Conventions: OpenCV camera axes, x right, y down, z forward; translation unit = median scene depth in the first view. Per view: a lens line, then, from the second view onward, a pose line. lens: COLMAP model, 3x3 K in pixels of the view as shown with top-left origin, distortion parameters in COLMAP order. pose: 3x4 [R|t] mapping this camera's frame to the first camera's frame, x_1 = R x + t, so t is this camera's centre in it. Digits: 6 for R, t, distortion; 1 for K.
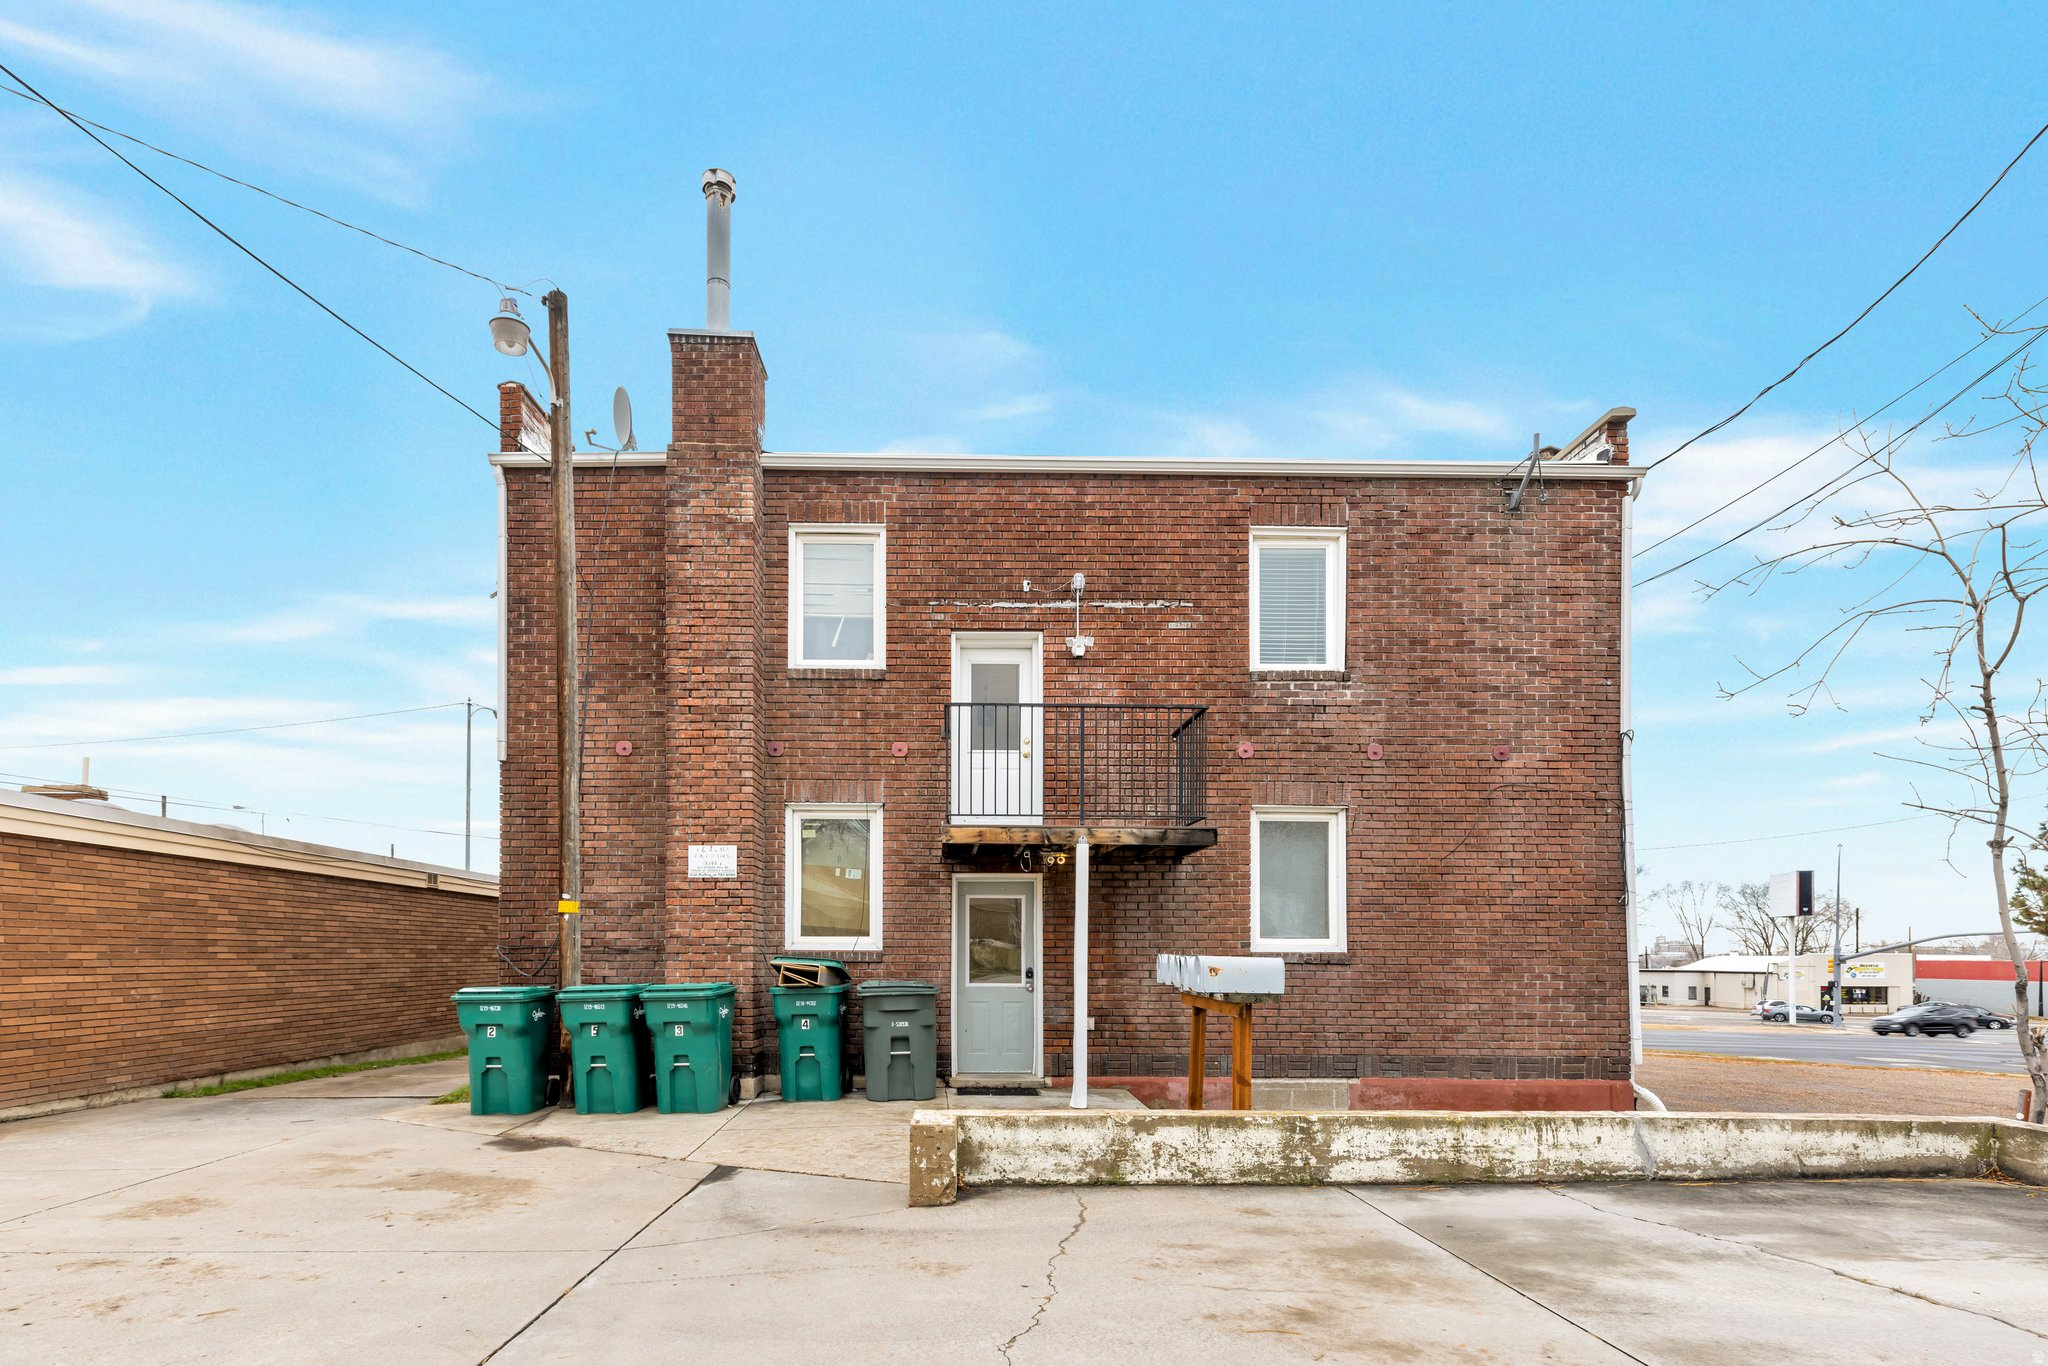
lens RADIAL K [[944.5, 0, 1024.0], [0, 944.5, 683.0], [0, 0, 1]] dist [0.001638, 0.000338]
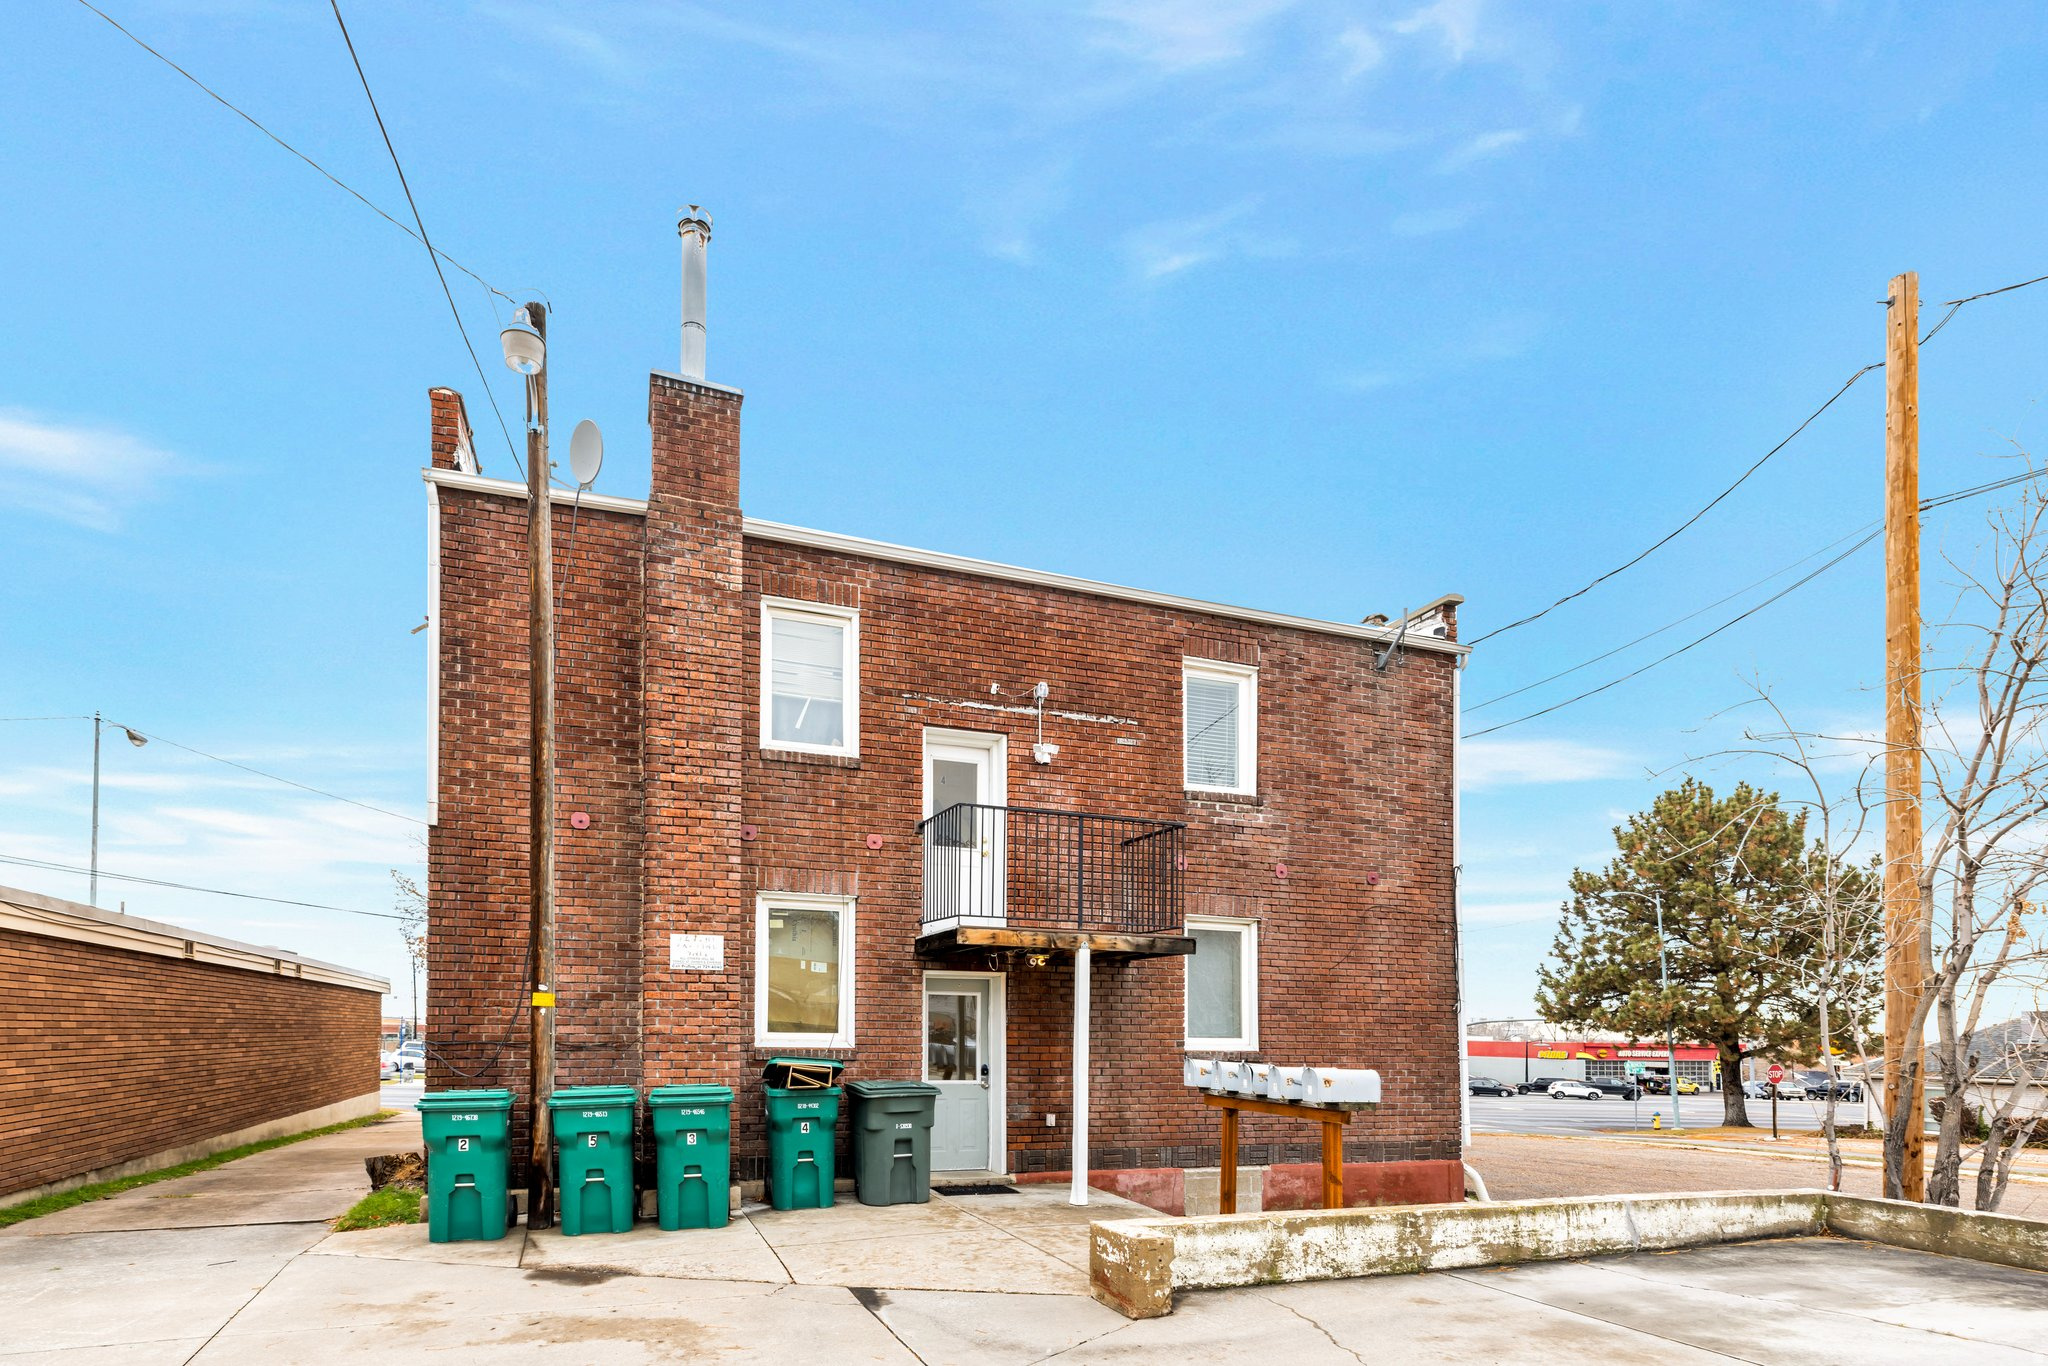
lens RADIAL K [[928.1, 0, 1023.6], [0, 928.1, 751.1], [0, 0, 1]] dist [0.002465, -0.000048]
pose [[0.954558, 0.096404, 0.282002, -0.264410], [-0.092398, 0.995342, -0.027502, -0.011466], [-0.283340, 0.000196, 0.959020, 0.027253]]
